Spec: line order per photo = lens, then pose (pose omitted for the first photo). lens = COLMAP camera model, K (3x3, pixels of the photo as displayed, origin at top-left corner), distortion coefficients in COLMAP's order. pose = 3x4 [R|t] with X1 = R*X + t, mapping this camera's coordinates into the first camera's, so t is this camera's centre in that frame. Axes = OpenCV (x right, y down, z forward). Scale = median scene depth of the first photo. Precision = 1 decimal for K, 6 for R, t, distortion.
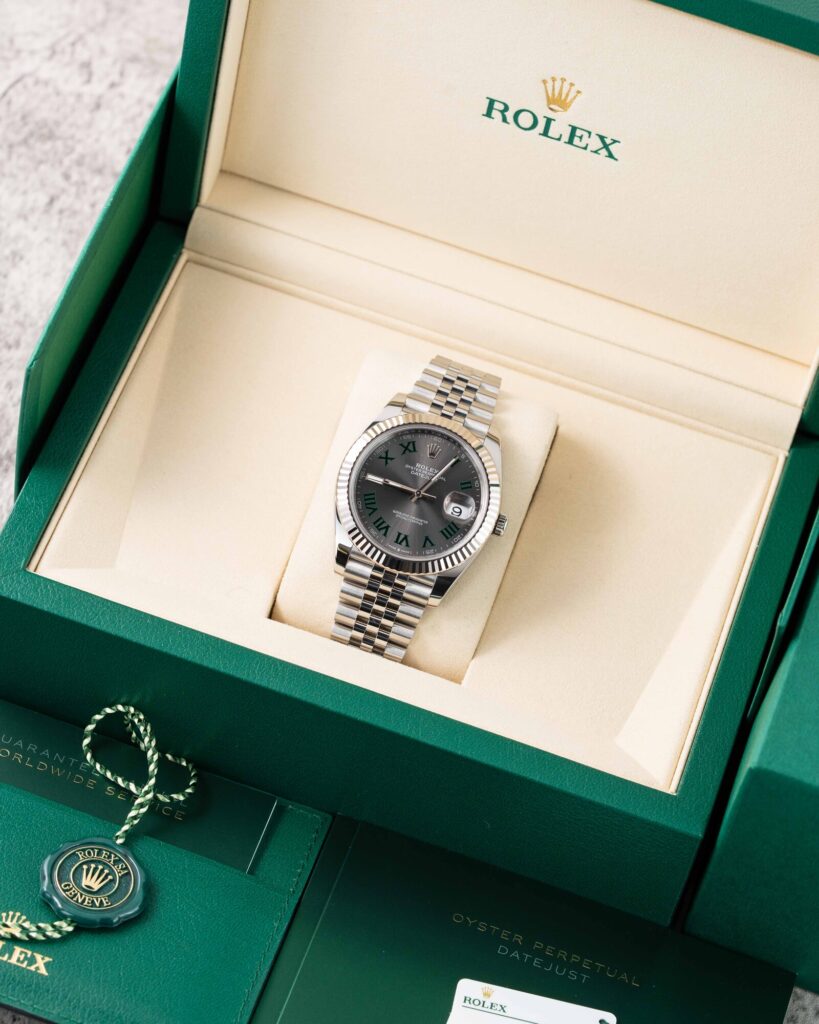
lens RADIAL K [[4121.6, 0, 409.5], [0, 4121.6, 512.0], [0, 0, 1]] dist [0.012136, -2.737936]
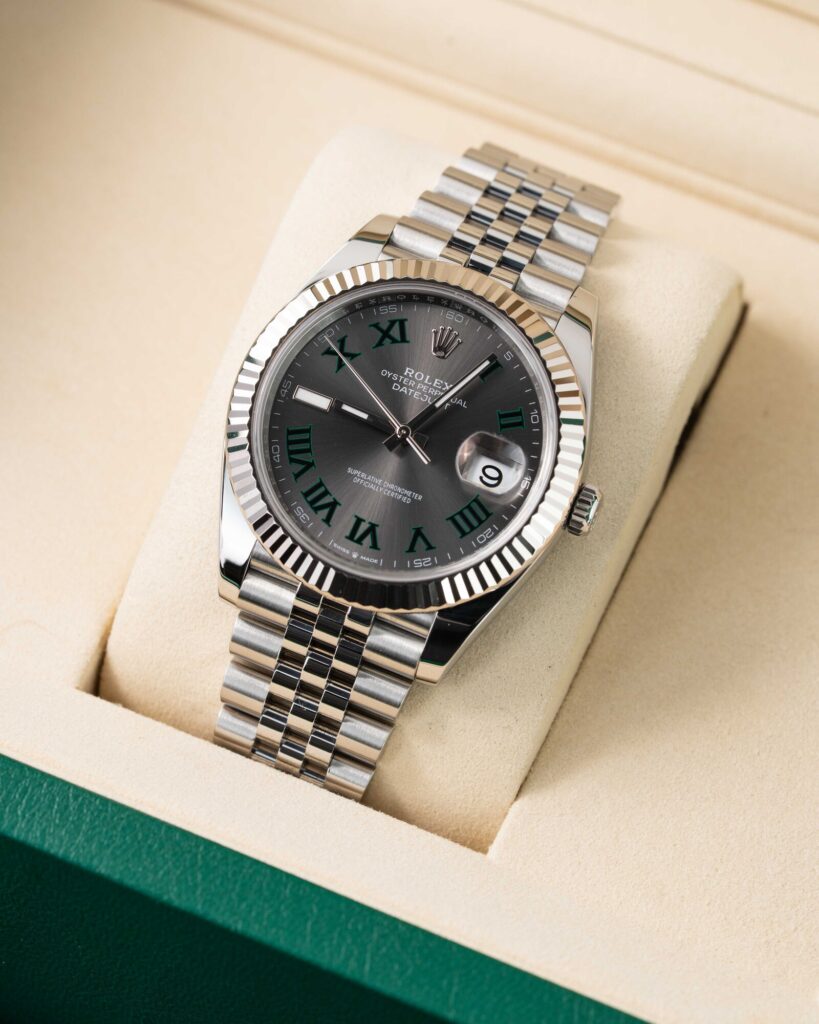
lens RADIAL K [[4121.6, 0, 409.5], [0, 4121.6, 512.0], [0, 0, 1]] dist [0.012136, -2.737936]
pose [[0.990650, 0.039791, -0.130492, 0.062383], [-0.038674, 0.999190, 0.011086, -0.000868], [0.130828, -0.005936, 0.991387, 0.546569]]
